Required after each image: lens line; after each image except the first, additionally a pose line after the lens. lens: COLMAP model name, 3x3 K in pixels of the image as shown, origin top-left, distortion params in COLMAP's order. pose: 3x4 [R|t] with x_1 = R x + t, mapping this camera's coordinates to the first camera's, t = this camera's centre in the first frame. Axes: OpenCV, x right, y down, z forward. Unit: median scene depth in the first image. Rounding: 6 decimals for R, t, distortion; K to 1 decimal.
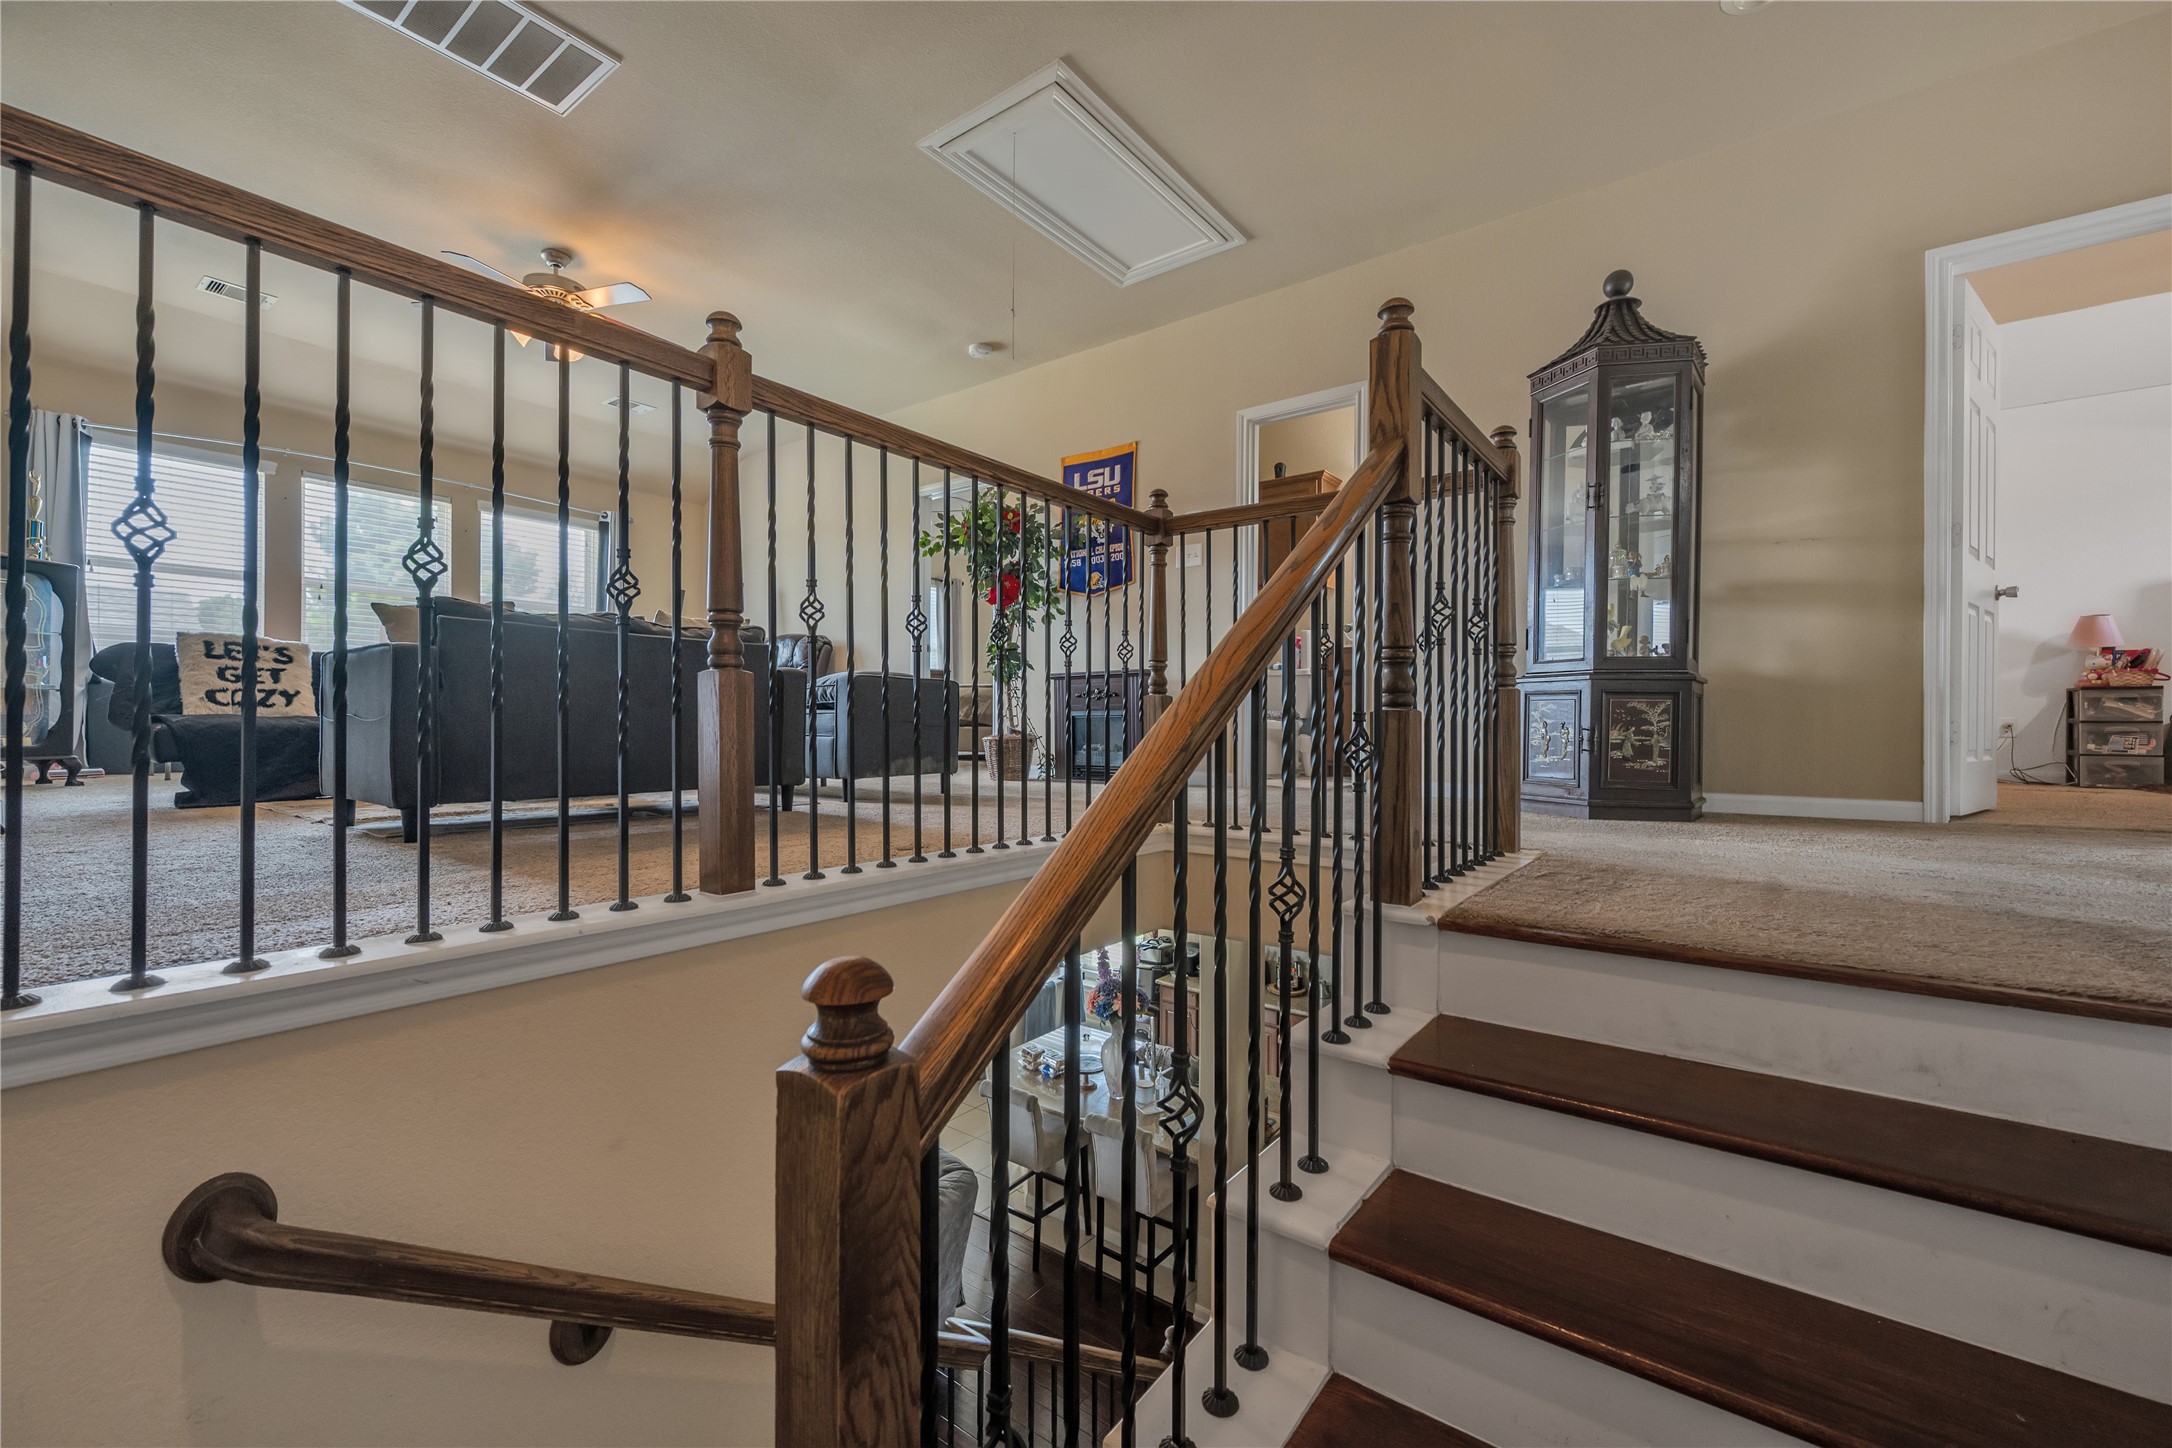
lens RADIAL K [[880.6, 0, 1092.1], [0, 880.6, 726.1], [0, 0, 1]] dist [0.000385, -0.000331]
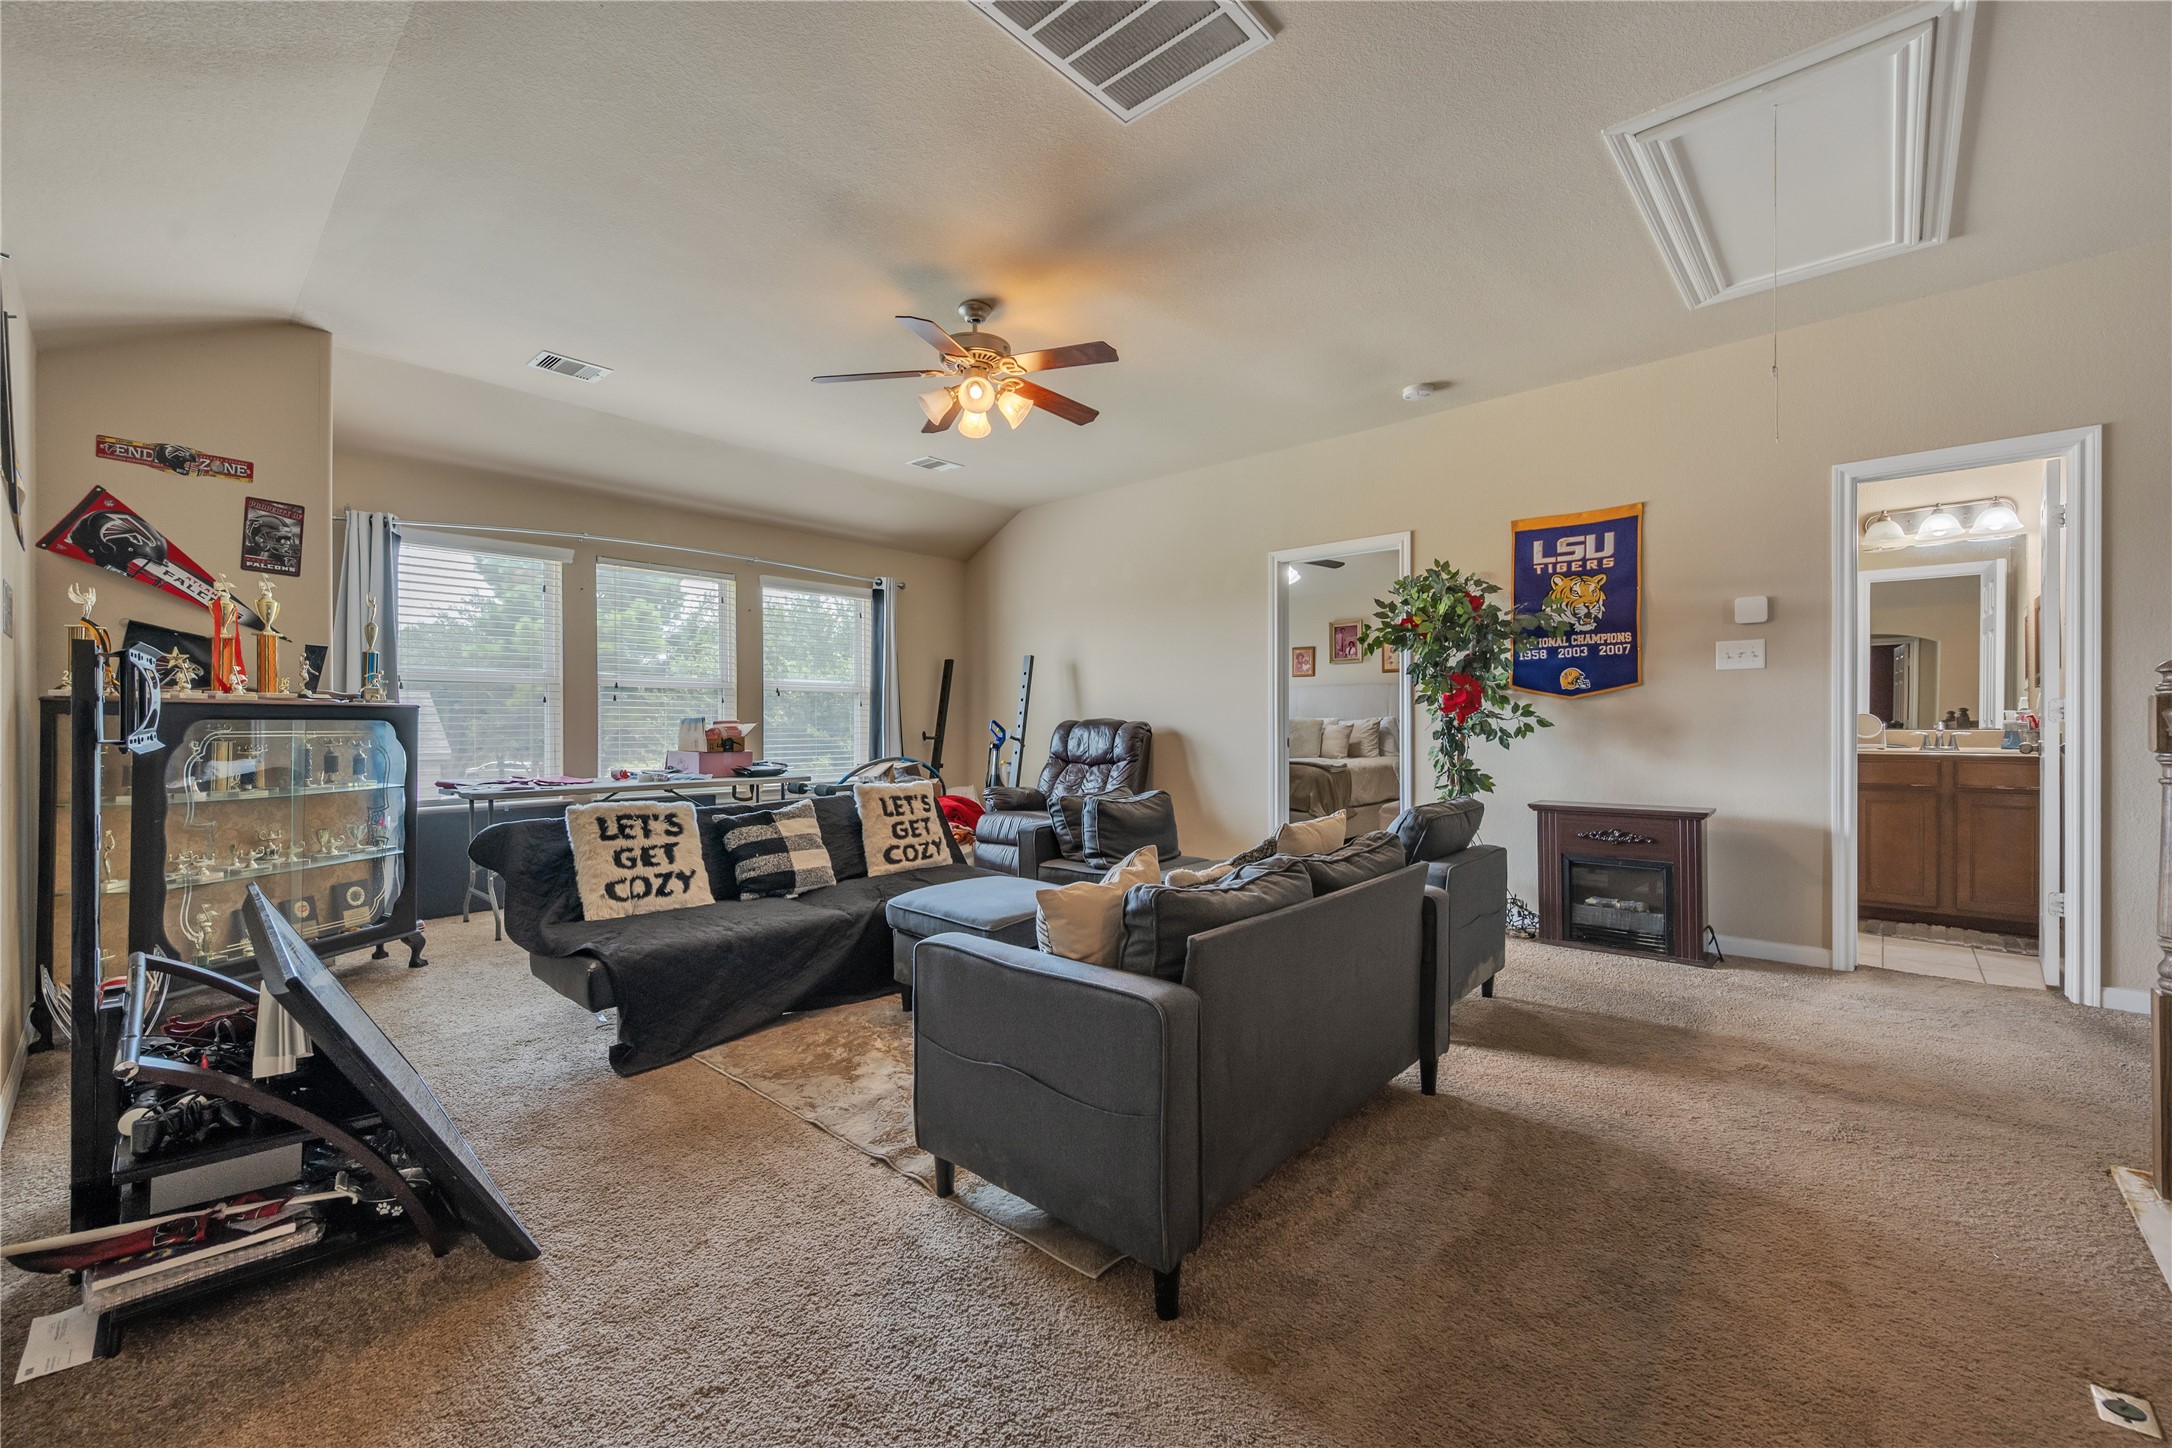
lens RADIAL K [[880.6, 0, 1080.3], [0, 880.6, 720.9], [0, 0, 1]] dist [0.000385, -0.000331]
pose [[0.995551, -0.007531, -0.093921, -0.377451], [0.007787, 0.999967, 0.002354, -0.139750], [0.093900, -0.003075, 0.995577, 0.186200]]
